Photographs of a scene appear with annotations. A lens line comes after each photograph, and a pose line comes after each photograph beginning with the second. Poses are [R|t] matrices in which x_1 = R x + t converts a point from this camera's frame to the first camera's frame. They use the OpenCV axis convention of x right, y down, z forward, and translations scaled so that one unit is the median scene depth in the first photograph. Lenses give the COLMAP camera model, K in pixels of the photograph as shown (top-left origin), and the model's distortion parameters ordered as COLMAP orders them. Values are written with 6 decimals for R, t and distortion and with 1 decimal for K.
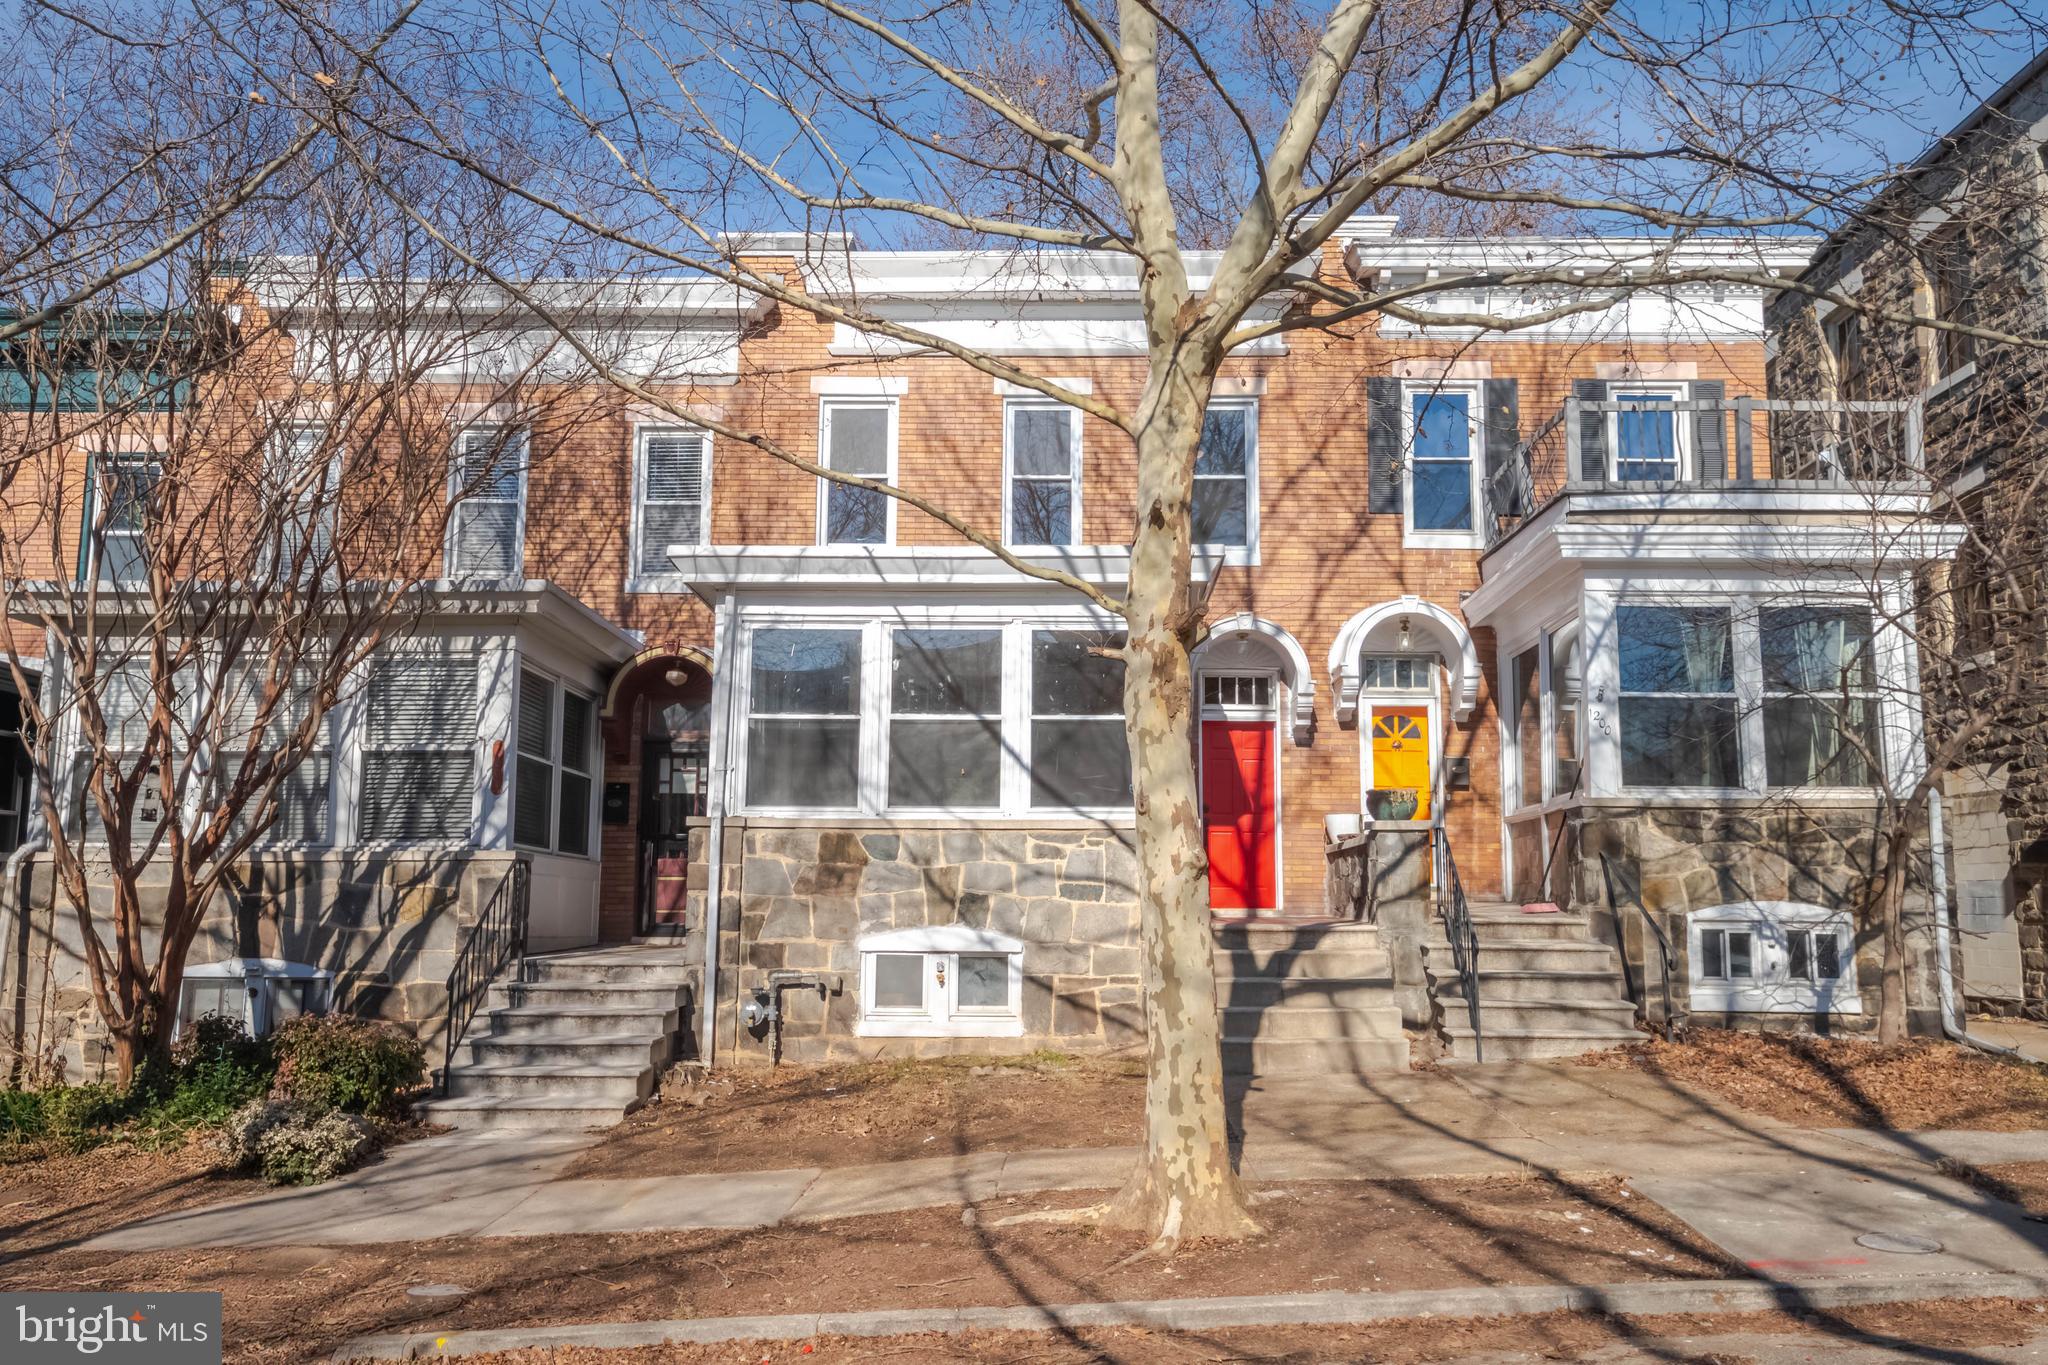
lens RADIAL K [[1719.9, 0, 1024.0], [0, 1719.9, 681.5], [0, 0, 1]] dist [0.000274, 0.004636]
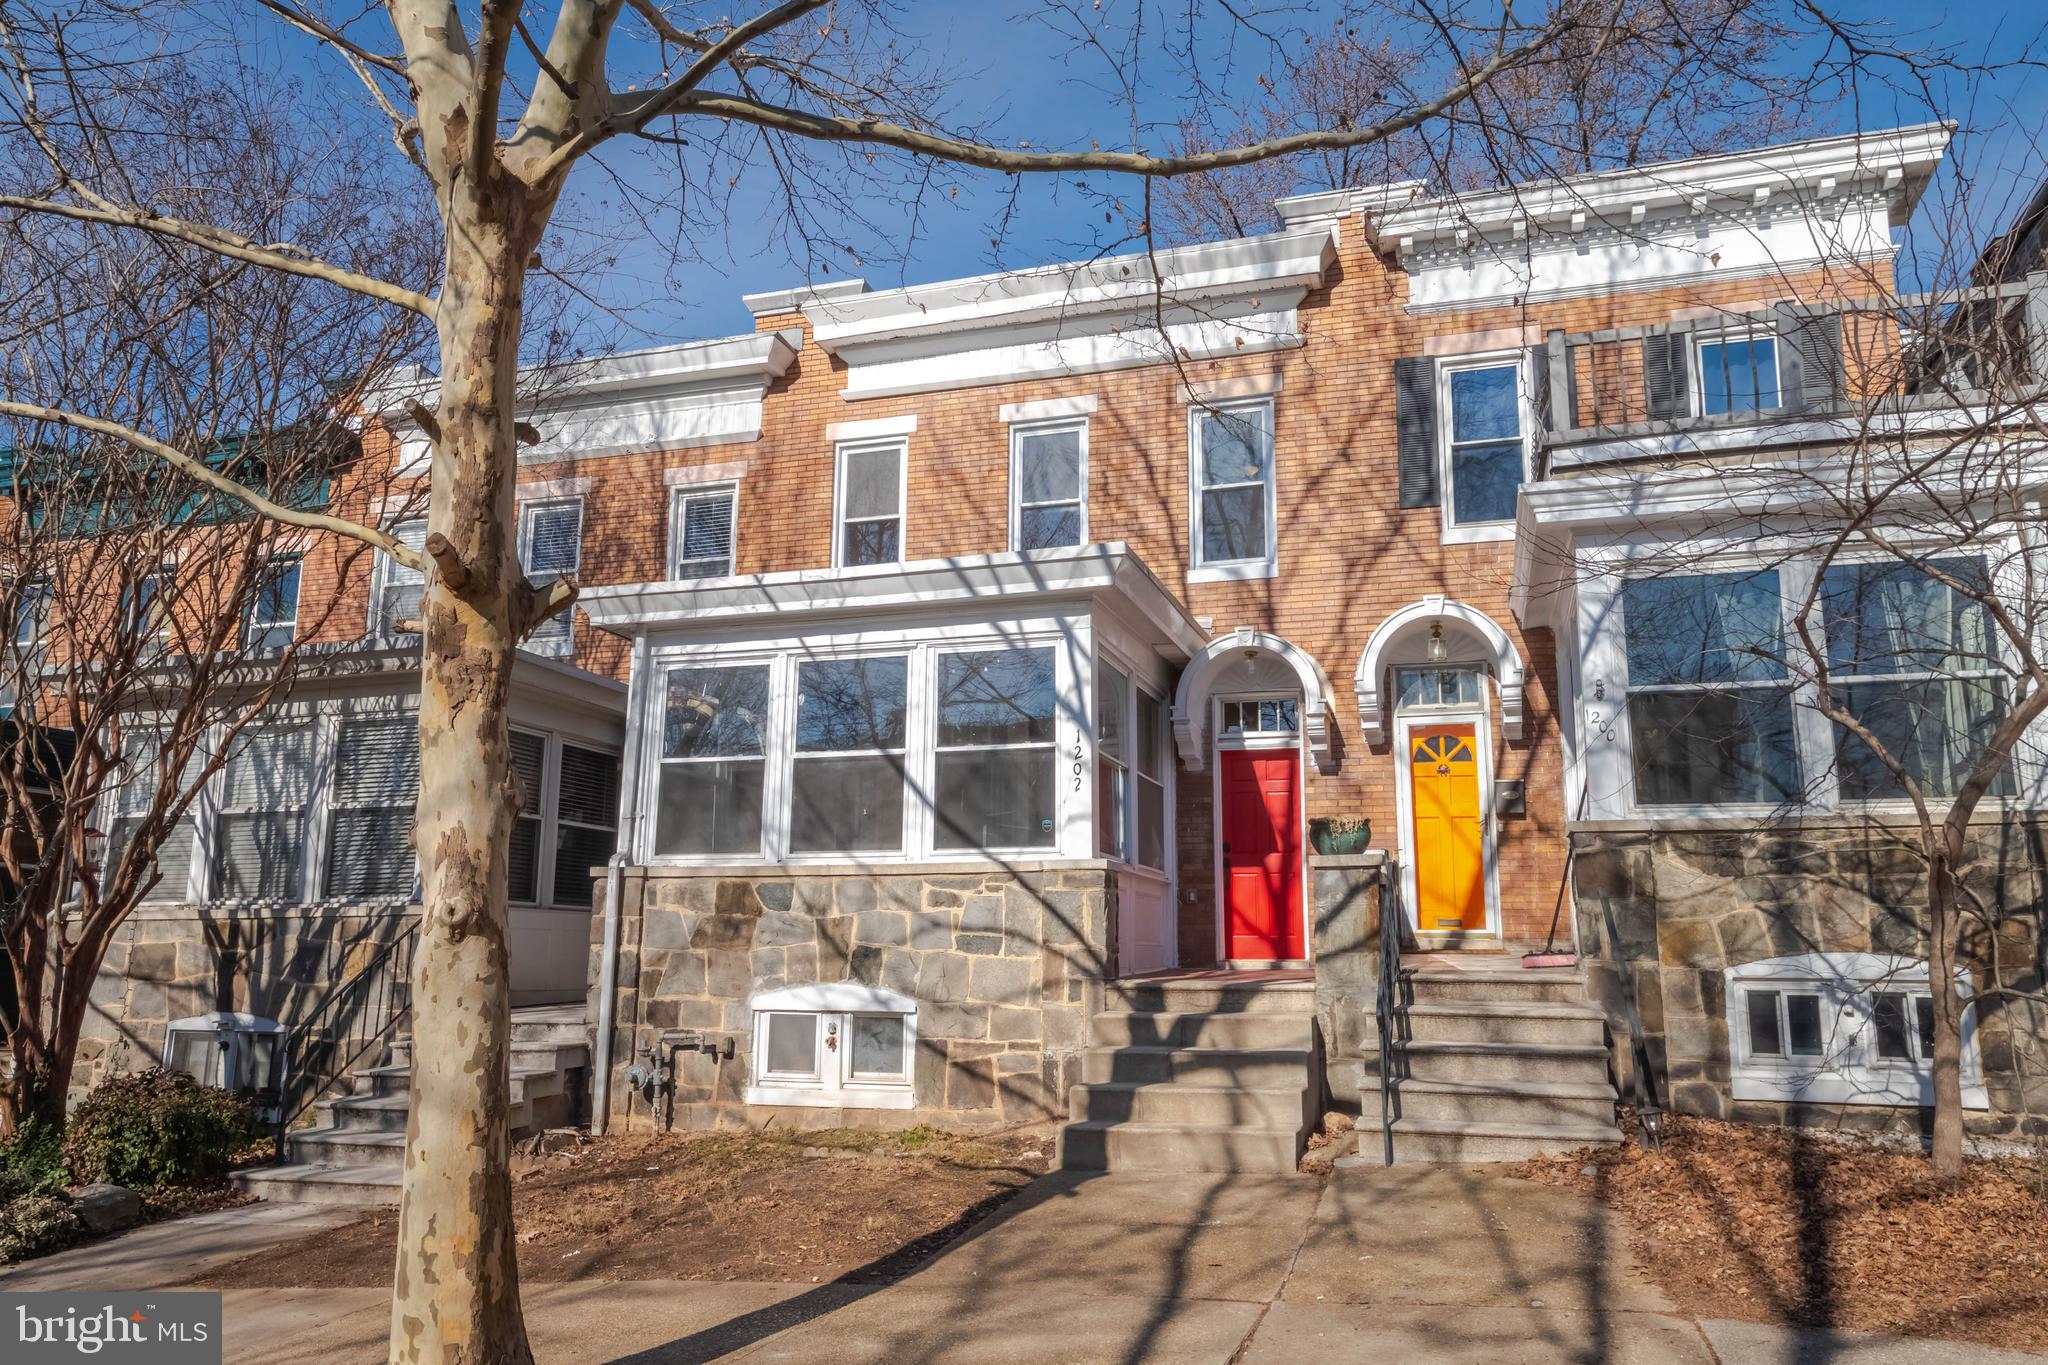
lens RADIAL K [[1458.8, 0, 1025.1], [0, 1458.8, 686.3], [0, 0, 1]] dist [0.005548, 0.002771]
pose [[0.959625, -0.053583, -0.276133, 0.265523], [0.040925, 0.997839, -0.051404, 0.029166], [0.278291, 0.038027, 0.959744, 0.278086]]
